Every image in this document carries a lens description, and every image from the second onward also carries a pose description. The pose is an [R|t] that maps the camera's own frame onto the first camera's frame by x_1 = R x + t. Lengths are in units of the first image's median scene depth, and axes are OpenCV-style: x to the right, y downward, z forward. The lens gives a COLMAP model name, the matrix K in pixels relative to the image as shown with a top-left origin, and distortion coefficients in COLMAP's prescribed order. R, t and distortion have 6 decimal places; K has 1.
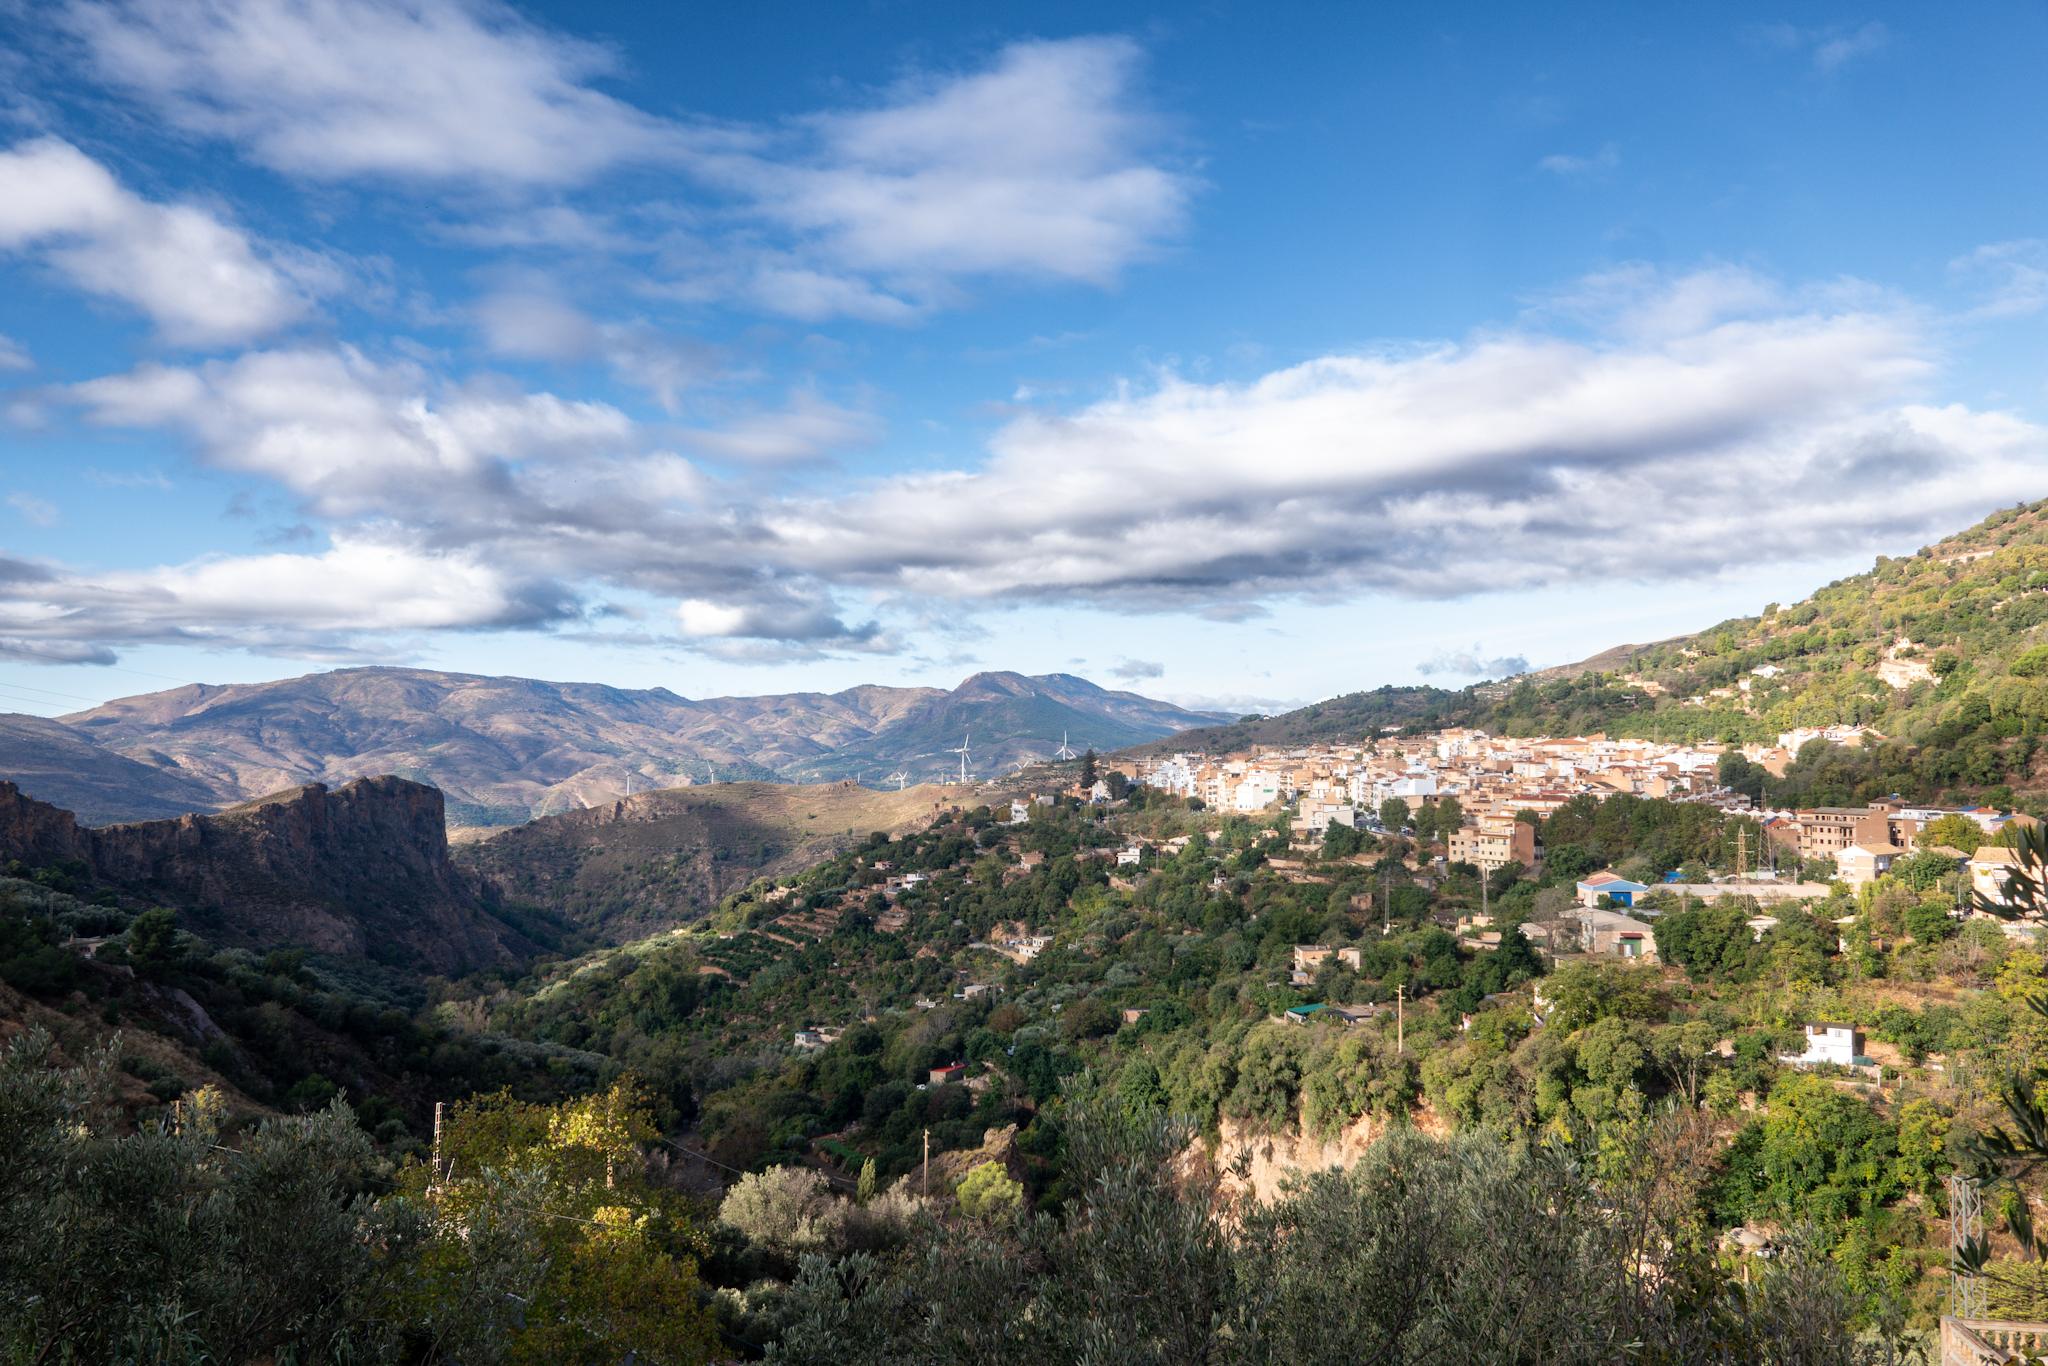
lens RADIAL K [[1609.5, 0, 1024.0], [0, 1609.5, 683.0], [0, 0, 1]] dist [-0.018648, 0.002724]
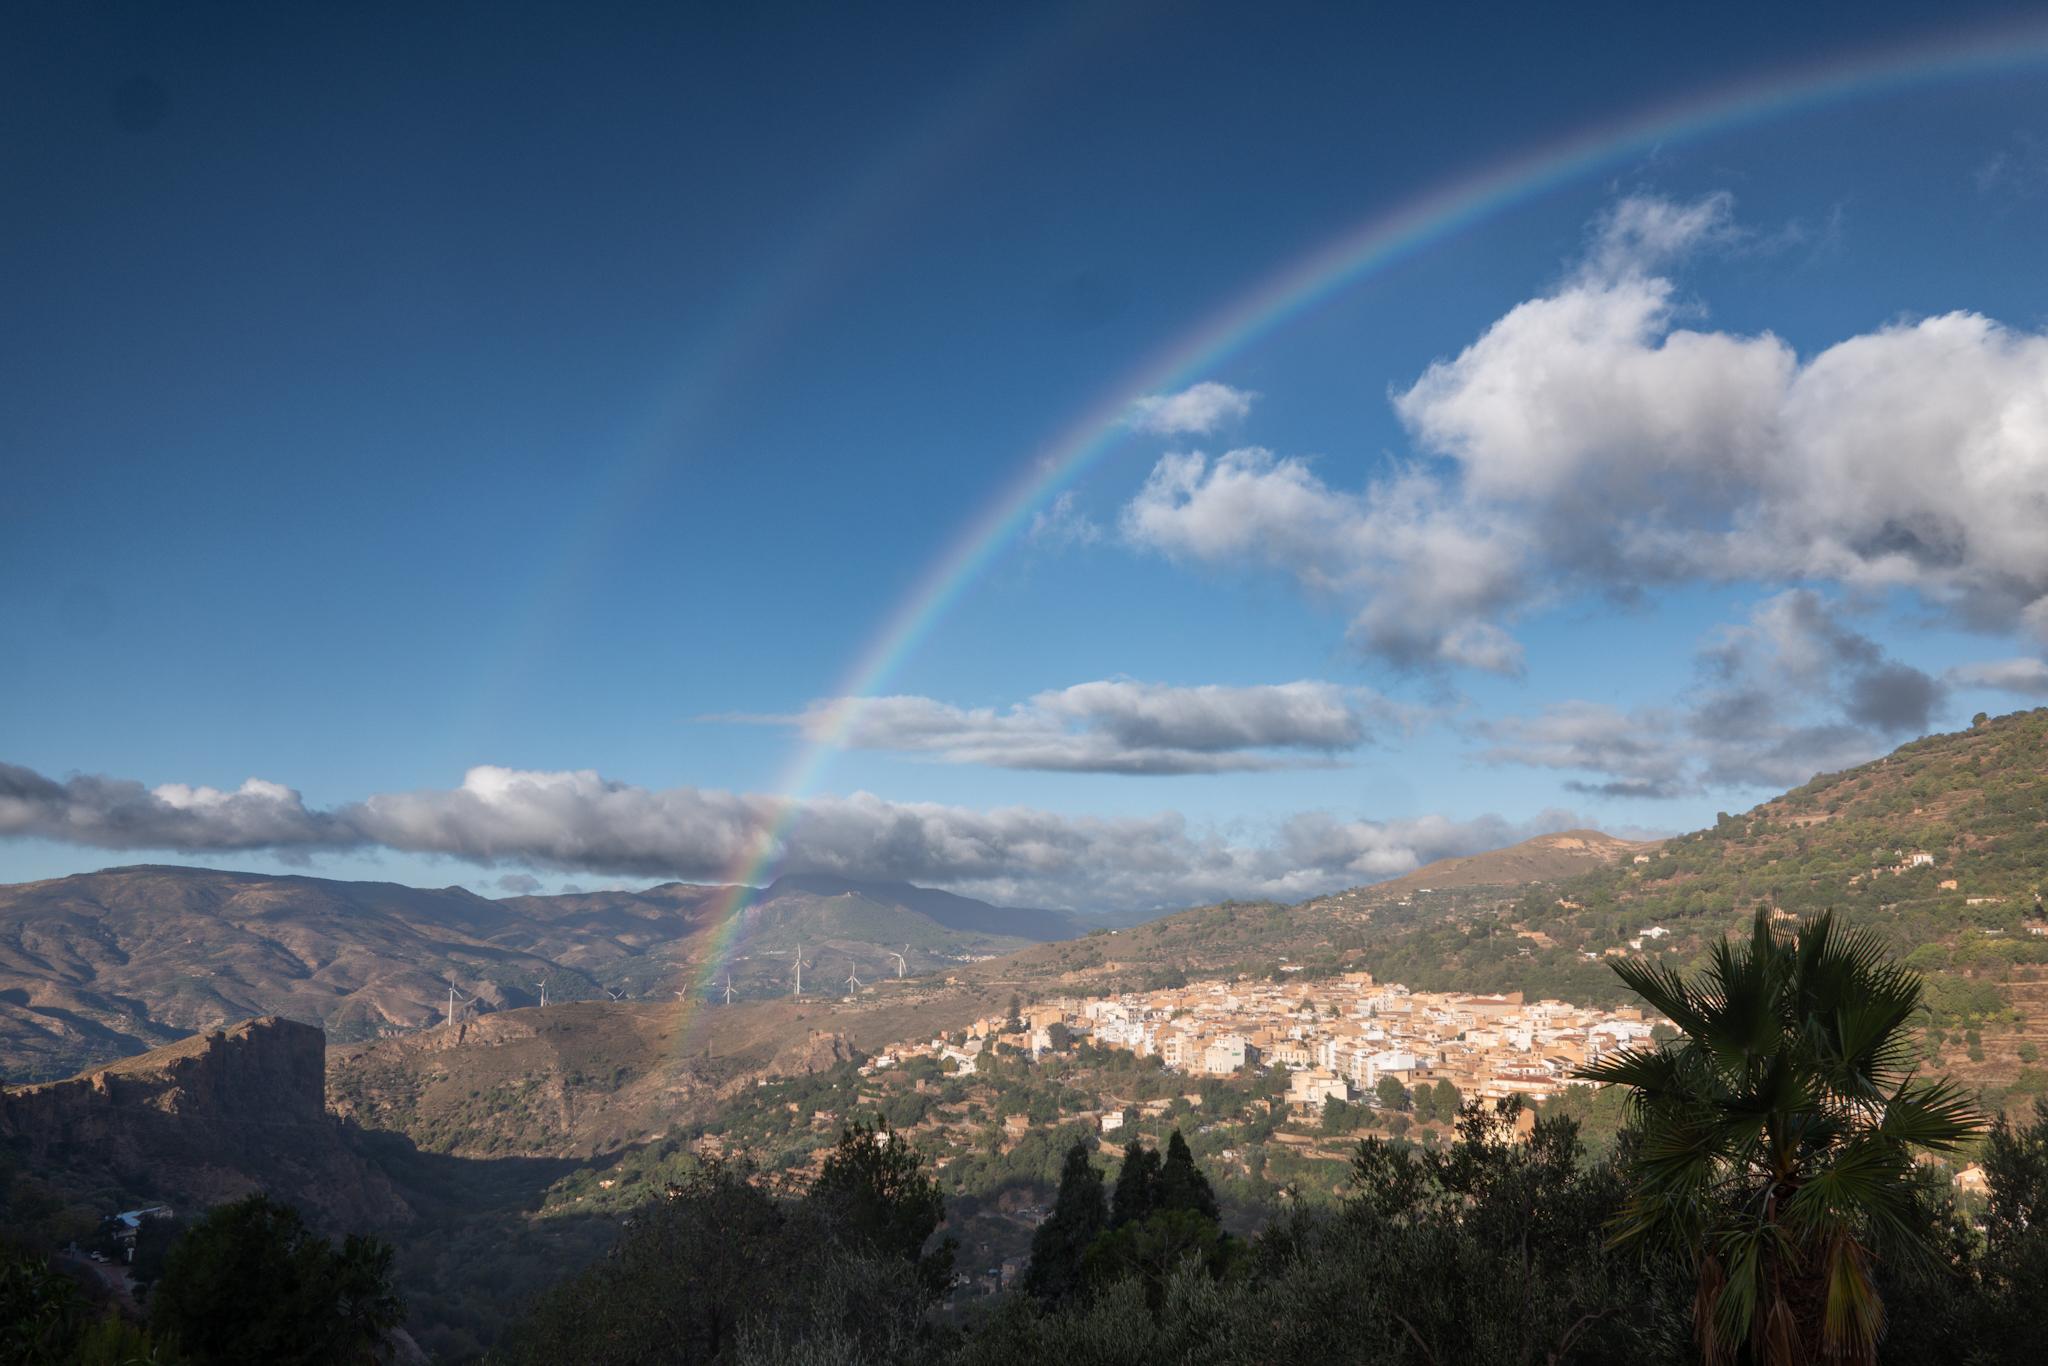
lens RADIAL K [[1609.5, 0, 1024.0], [0, 1609.5, 683.0], [0, 0, 1]] dist [-0.018648, 0.002724]
pose [[0.992068, 0.012299, 0.125101, -0.087900], [0.002498, 0.993077, -0.117443, -0.037253], [-0.125679, 0.116824, 0.985169, -0.054287]]
